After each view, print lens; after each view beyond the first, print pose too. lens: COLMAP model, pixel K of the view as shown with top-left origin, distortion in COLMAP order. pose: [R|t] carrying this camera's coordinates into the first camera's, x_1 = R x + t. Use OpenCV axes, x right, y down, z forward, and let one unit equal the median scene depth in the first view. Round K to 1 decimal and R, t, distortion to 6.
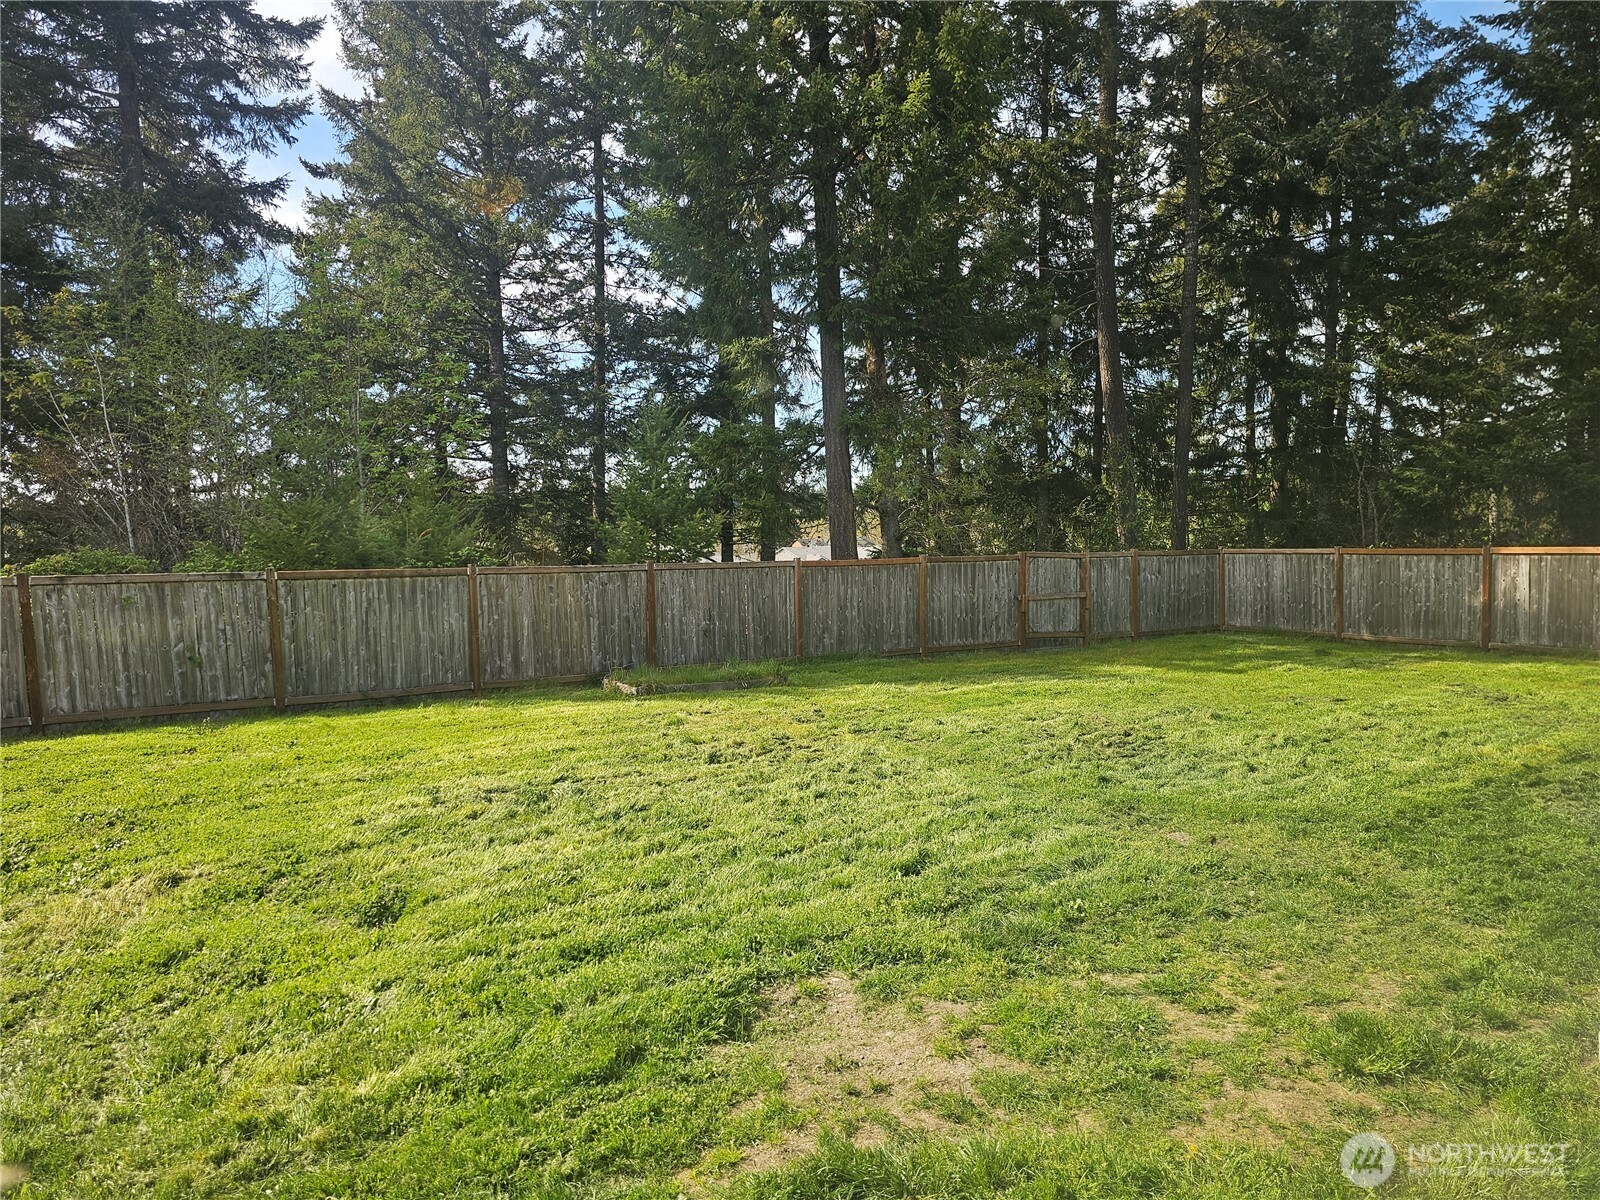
lens RADIAL K [[1087.1, 0, 794.8], [0, 1087.1, 583.4], [0, 0, 1]] dist [0.065677, -0.107862]
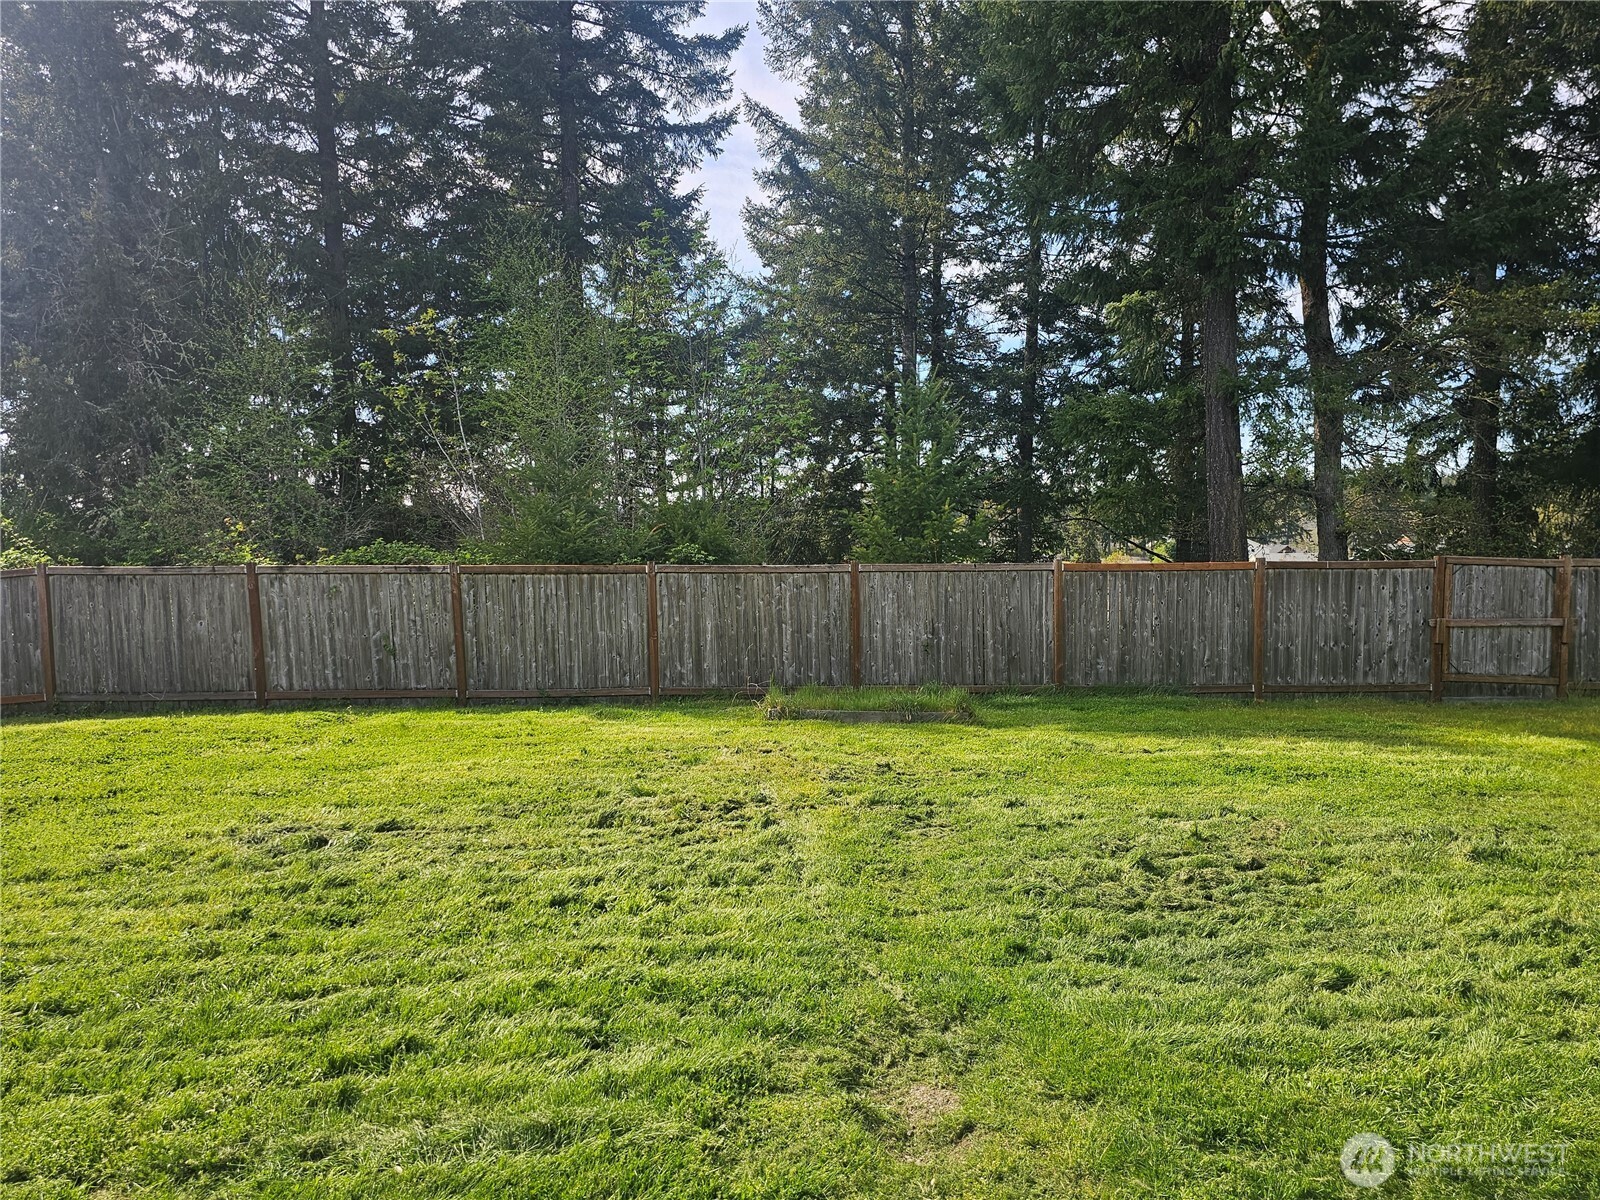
lens RADIAL K [[1087.1, 0, 794.8], [0, 1087.1, 583.4], [0, 0, 1]] dist [0.065677, -0.107862]
pose [[0.860685, 0.028796, -0.508323, 0.281928], [-0.025456, 0.999584, 0.013524, -0.014450], [0.508501, 0.001300, 0.861060, 0.257686]]
